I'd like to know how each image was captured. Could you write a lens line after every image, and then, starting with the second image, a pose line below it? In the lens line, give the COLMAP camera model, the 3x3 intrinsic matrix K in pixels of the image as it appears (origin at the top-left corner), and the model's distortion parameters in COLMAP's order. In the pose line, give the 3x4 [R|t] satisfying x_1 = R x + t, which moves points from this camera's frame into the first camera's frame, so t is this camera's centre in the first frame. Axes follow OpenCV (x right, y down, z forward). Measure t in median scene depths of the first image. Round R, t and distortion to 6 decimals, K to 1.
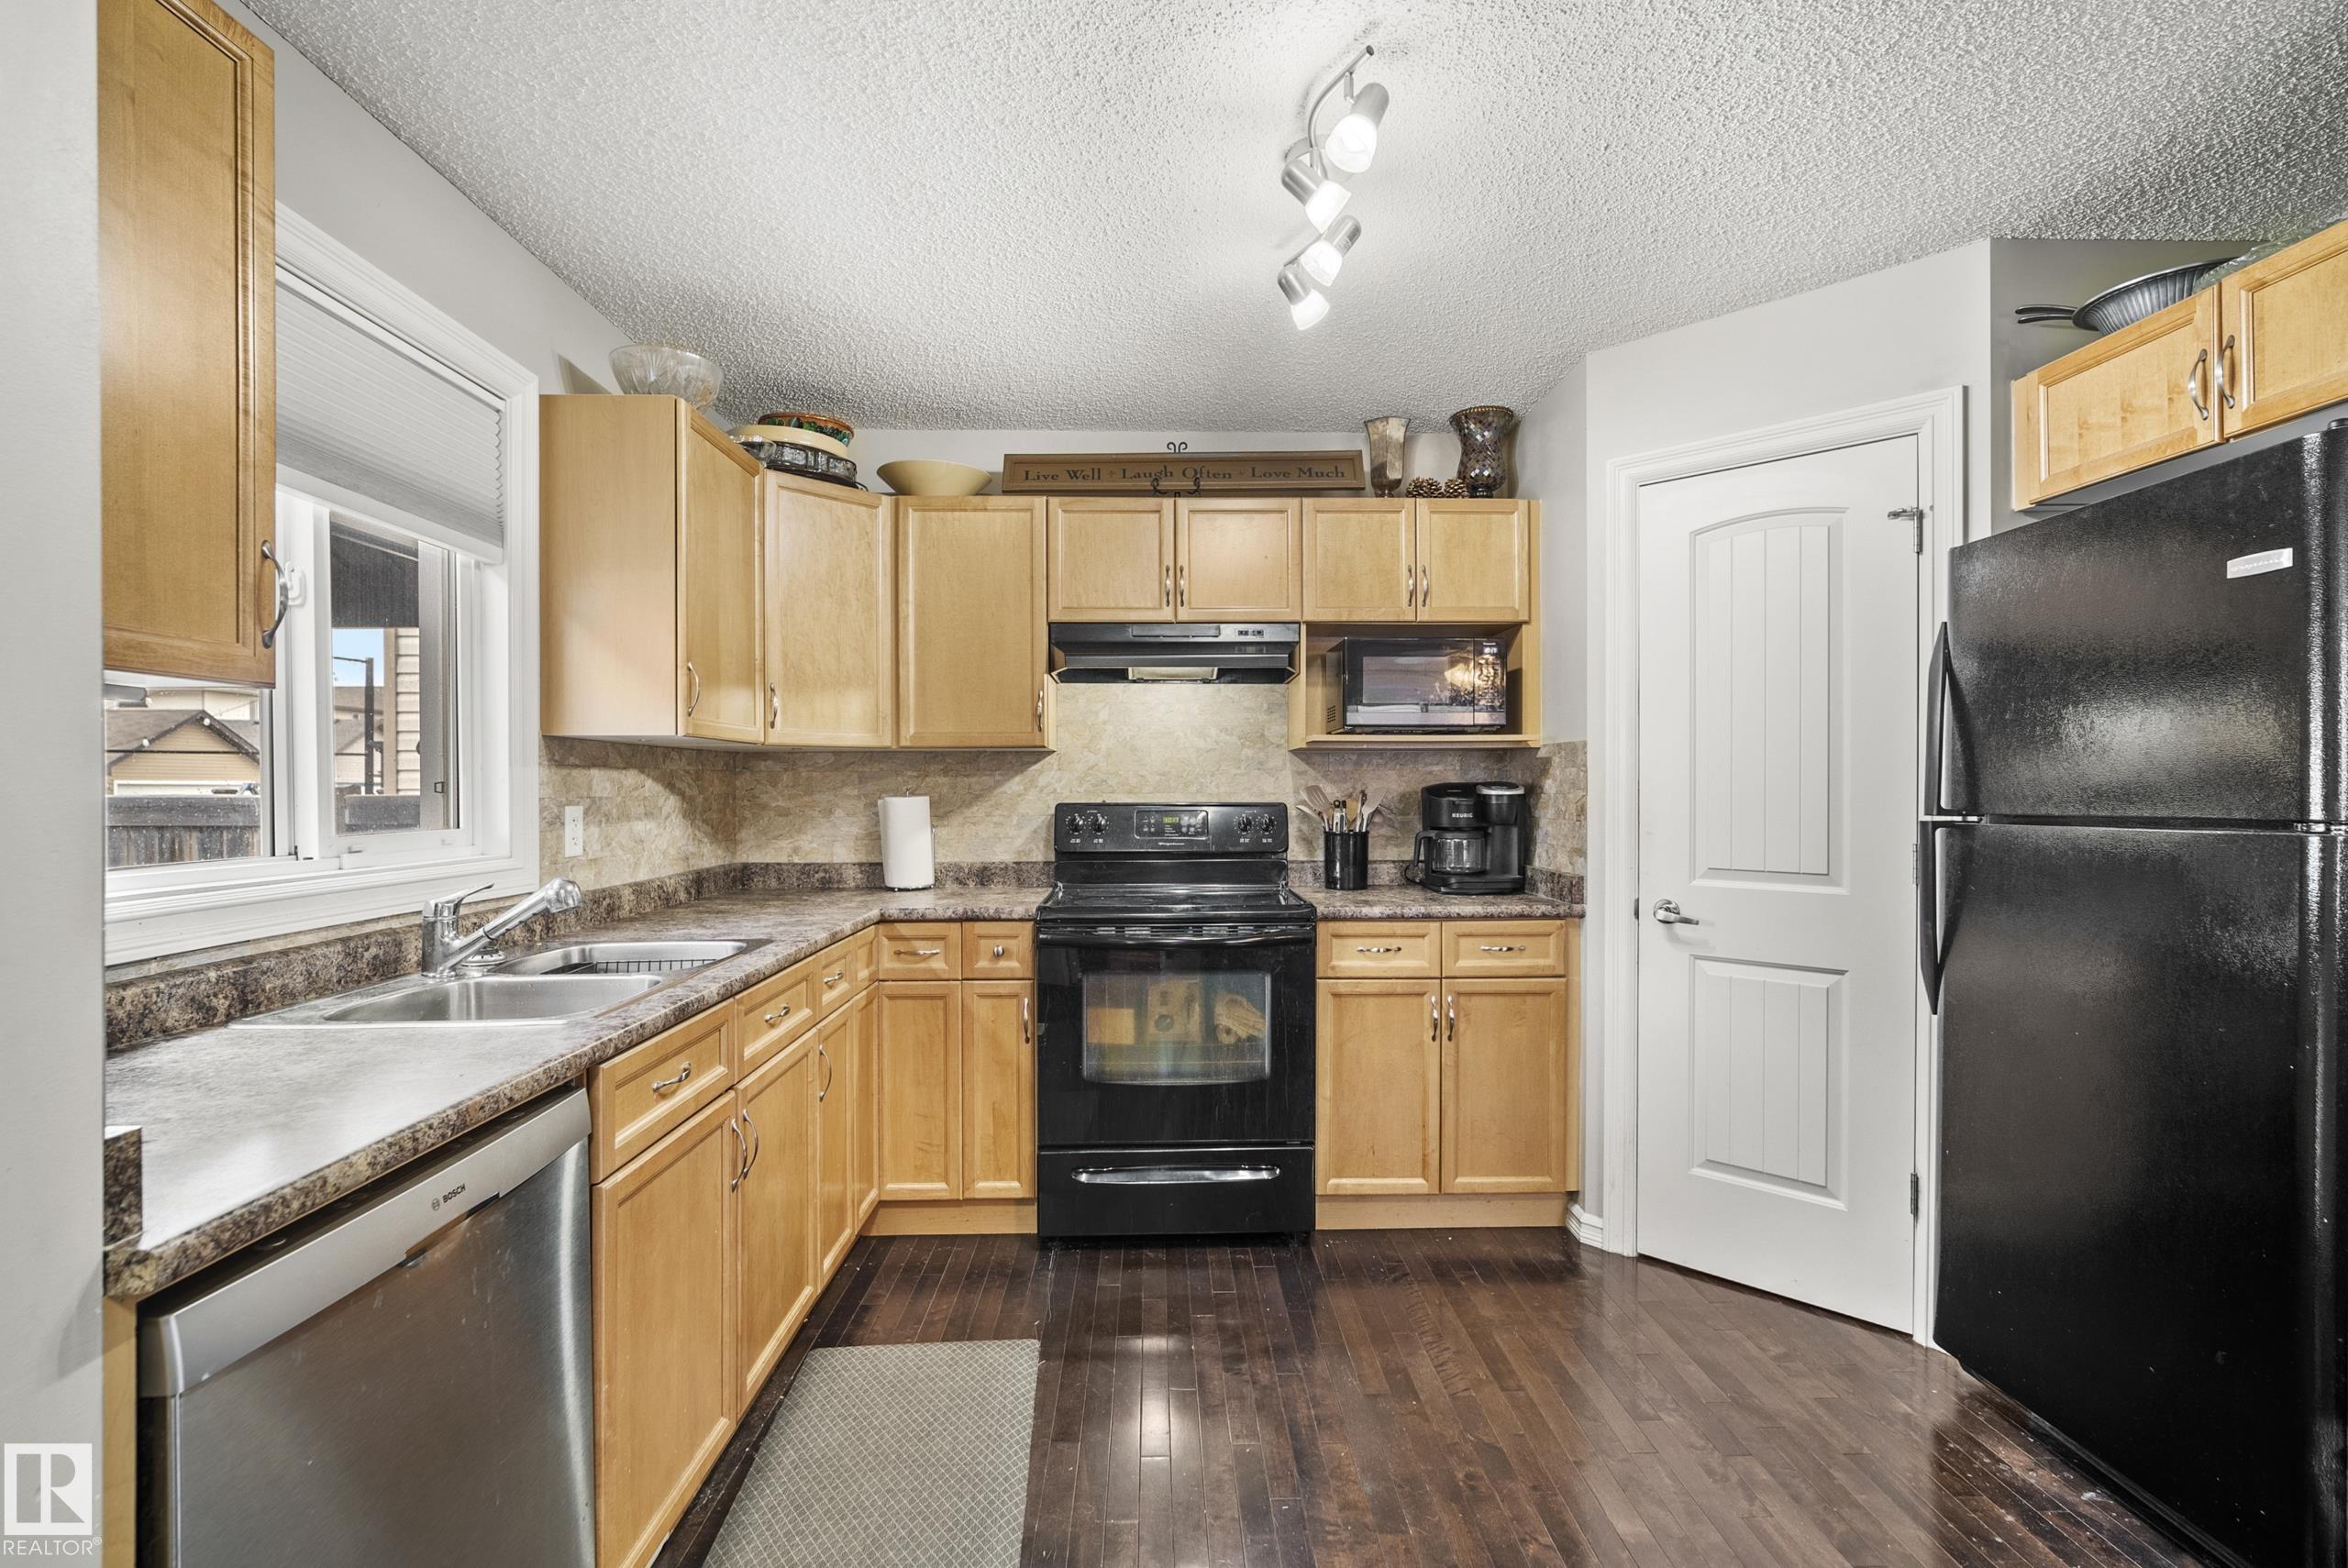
lens RADIAL K [[1045.7, 0, 1174.0], [0, 1045.7, 784.0], [0, 0, 1]] dist [-0.000940, 0.000181]
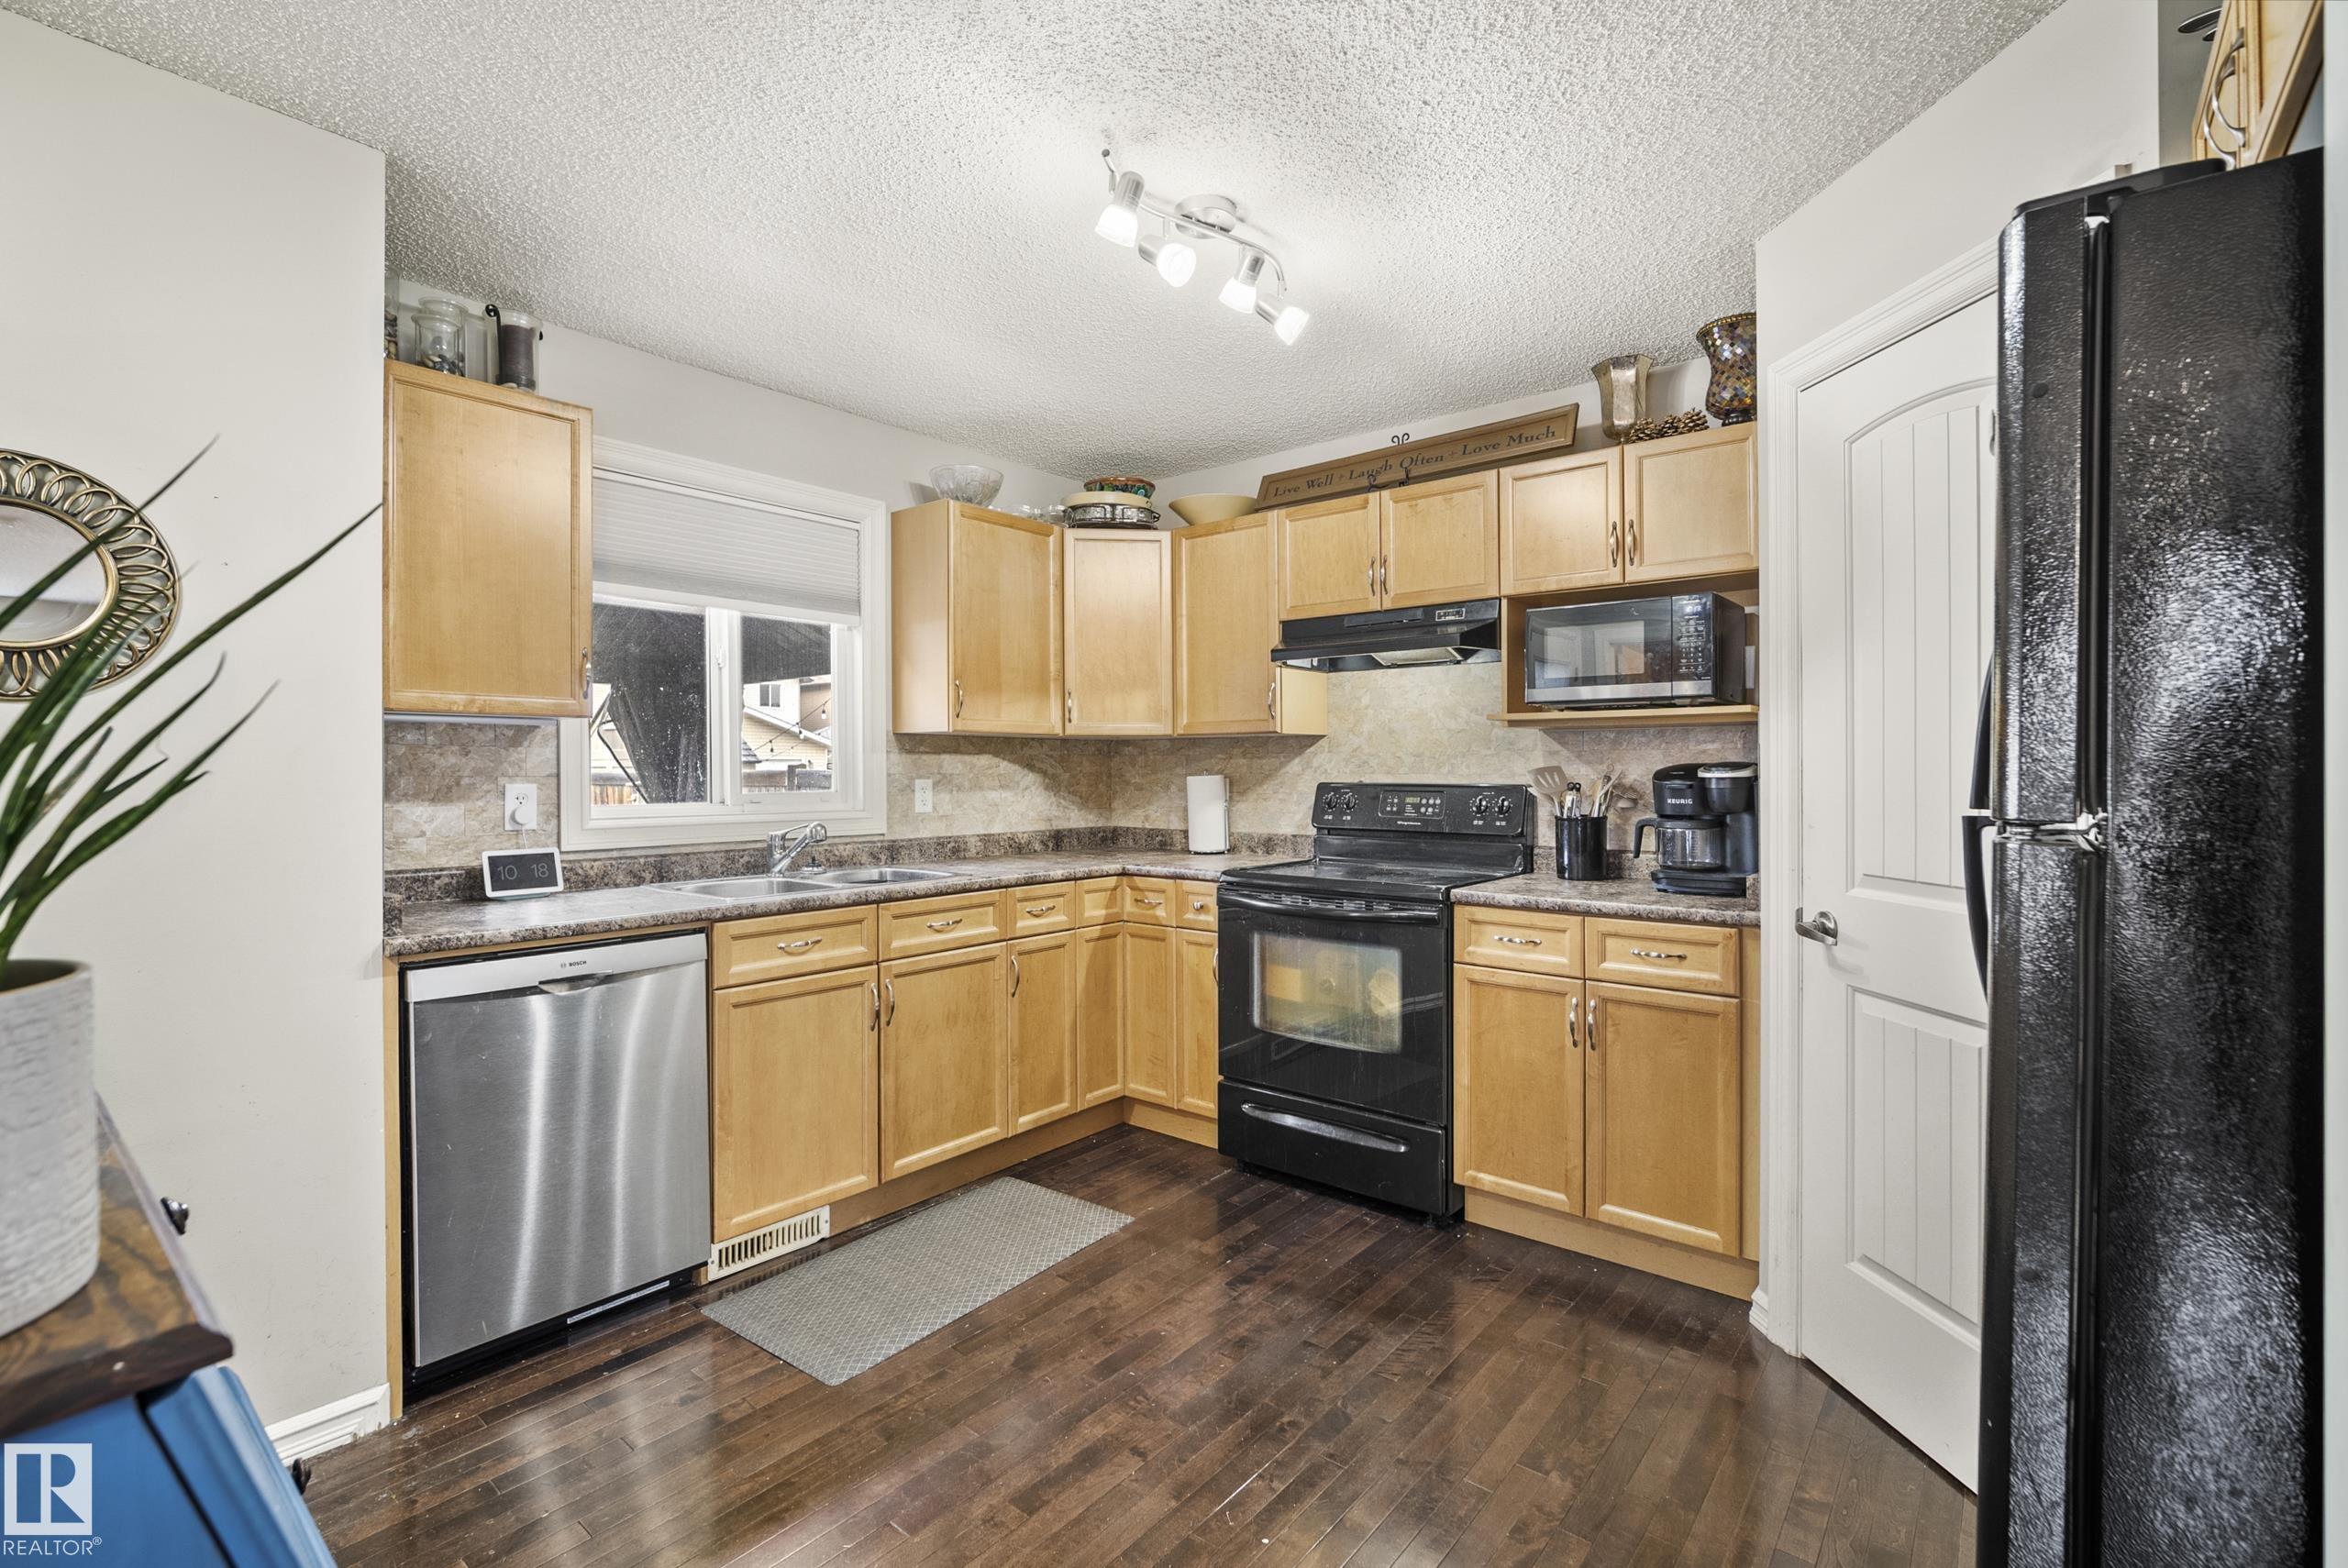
lens RADIAL K [[1053.0, 0, 1173.7], [0, 1053.0, 759.6], [0, 0, 1]] dist [-0.001718, -0.000067]
pose [[0.755304, -0.003451, -0.655365, 0.583667], [-0.000849, 0.999980, -0.006244, 0.001653], [0.655374, 0.005273, 0.755286, 0.077138]]
